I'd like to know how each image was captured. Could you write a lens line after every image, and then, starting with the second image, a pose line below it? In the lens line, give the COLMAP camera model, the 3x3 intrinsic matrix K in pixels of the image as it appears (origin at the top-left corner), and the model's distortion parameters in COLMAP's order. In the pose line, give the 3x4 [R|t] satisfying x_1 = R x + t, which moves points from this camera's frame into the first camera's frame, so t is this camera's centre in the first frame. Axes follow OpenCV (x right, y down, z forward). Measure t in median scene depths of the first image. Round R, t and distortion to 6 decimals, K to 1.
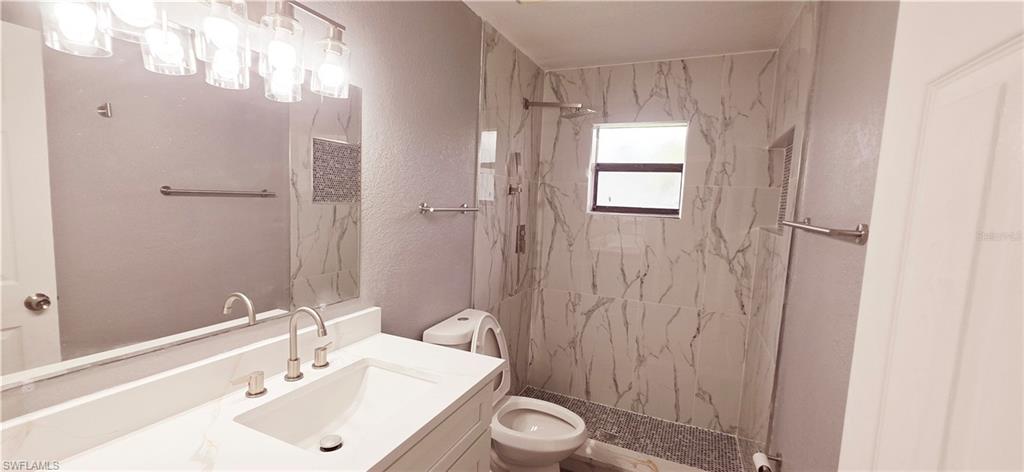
lens RADIAL K [[410.8, 0, 520.1], [0, 410.8, 233.8], [0, 0, 1]] dist [0.004047, -0.001739]
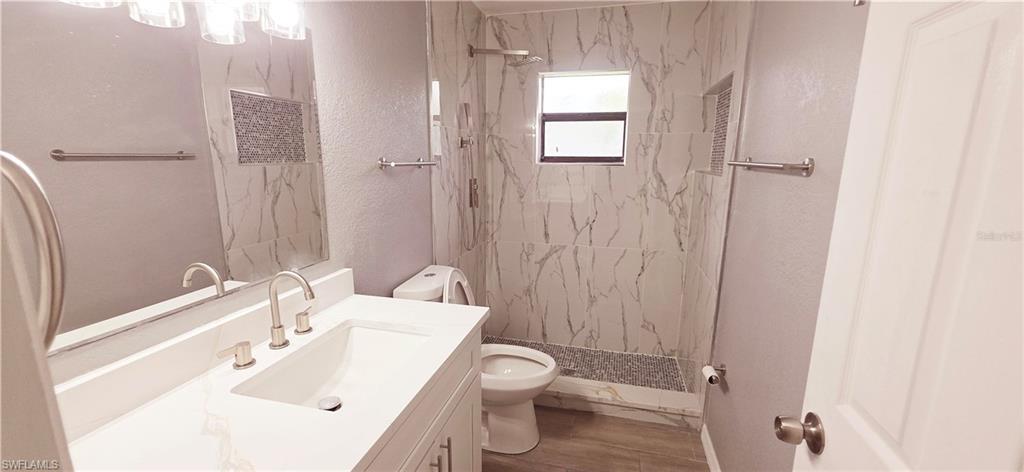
lens RADIAL K [[410.8, 0, 520.1], [0, 410.8, 233.8], [0, 0, 1]] dist [0.004047, -0.001739]
pose [[0.984276, -0.067971, 0.163037, -0.060662], [0.050224, 0.992594, 0.110608, 0.006898], [-0.169348, -0.100681, 0.980400, -0.001566]]
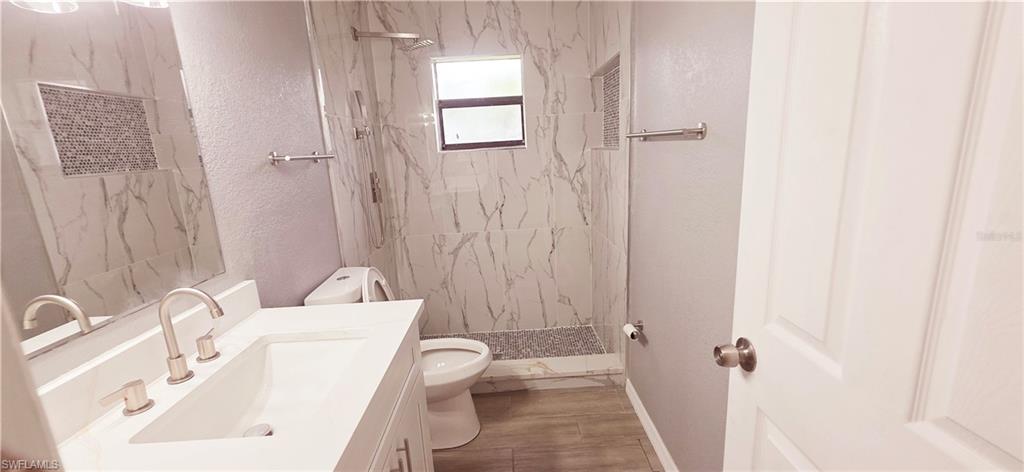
lens RADIAL K [[410.8, 0, 519.0], [0, 410.8, 232.8], [0, 0, 1]] dist [0.004047, -0.001739]
pose [[0.901050, -0.180483, 0.394379, -0.098700], [0.130929, 0.980073, 0.149380, 0.018257], [-0.413481, -0.082963, 0.906725, 0.015614]]
